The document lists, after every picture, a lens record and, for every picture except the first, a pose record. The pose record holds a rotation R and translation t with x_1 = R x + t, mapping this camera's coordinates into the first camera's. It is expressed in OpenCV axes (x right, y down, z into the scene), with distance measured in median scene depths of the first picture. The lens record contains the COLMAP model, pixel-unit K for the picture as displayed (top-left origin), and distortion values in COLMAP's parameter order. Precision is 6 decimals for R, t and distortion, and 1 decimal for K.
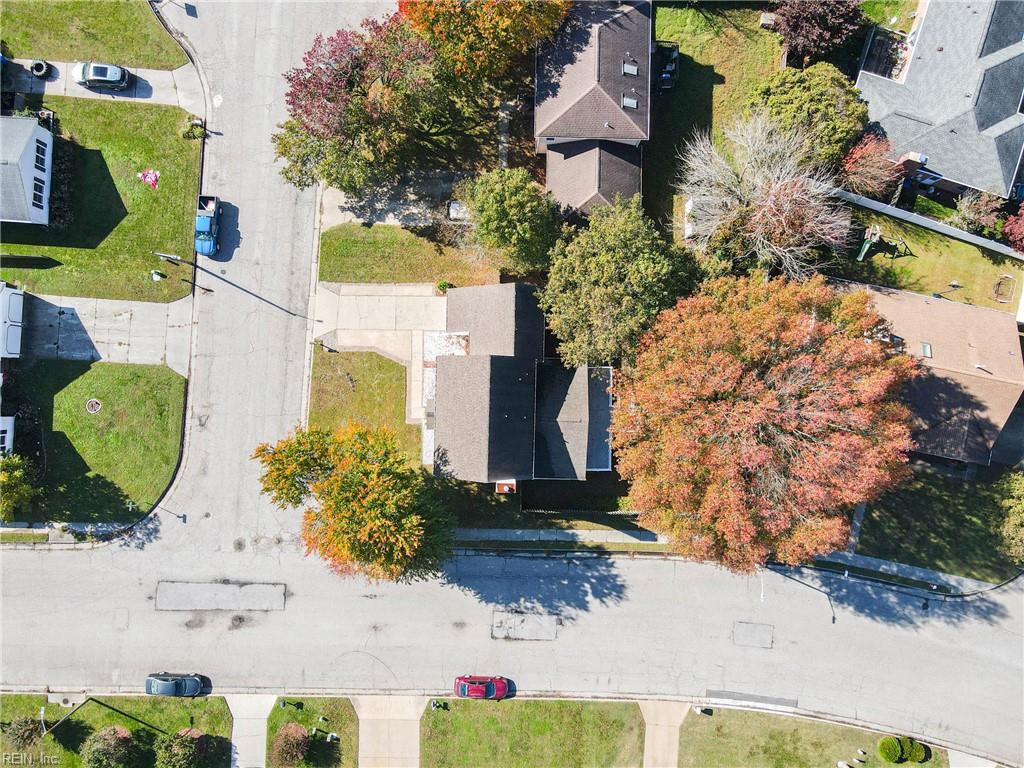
lens RADIAL K [[749.0, 0, 512.0], [0, 749.0, 384.0], [0, 0, 1]] dist [-0.009828, 0.043674]
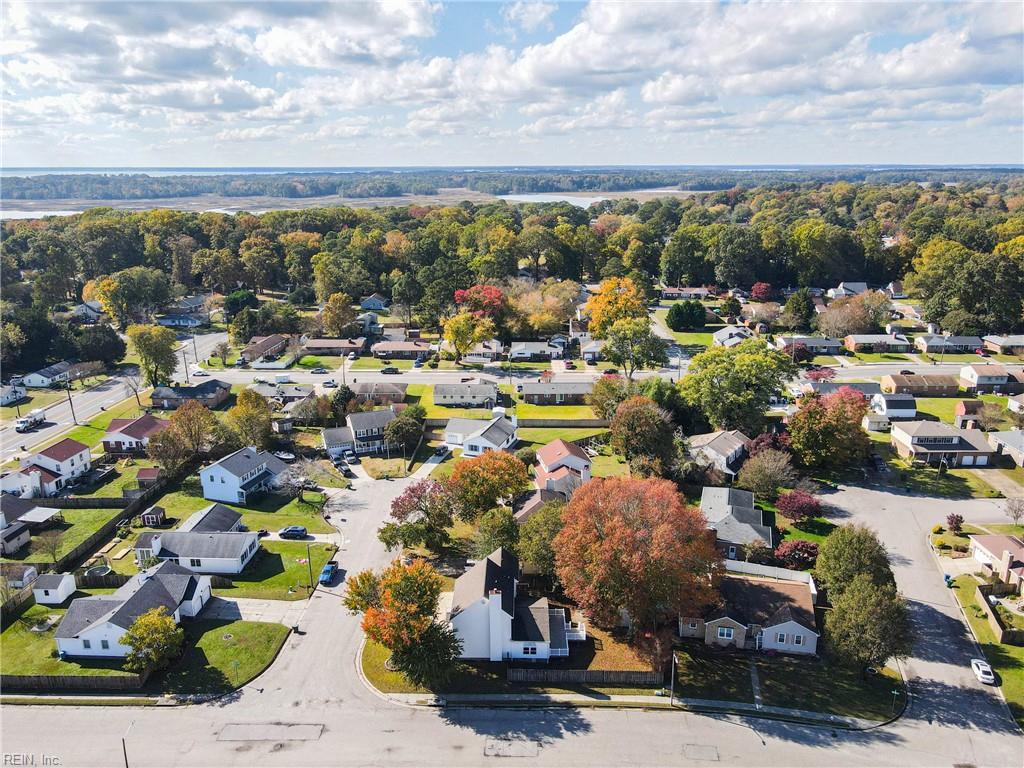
lens RADIAL K [[749.0, 0, 512.0], [0, 749.0, 384.0], [0, 0, 1]] dist [-0.009828, 0.043674]
pose [[0.999731, -0.022037, 0.007301, 0.021714], [0.013135, 0.277626, -0.960599, 1.333892], [0.019141, 0.960436, 0.277841, 0.089992]]
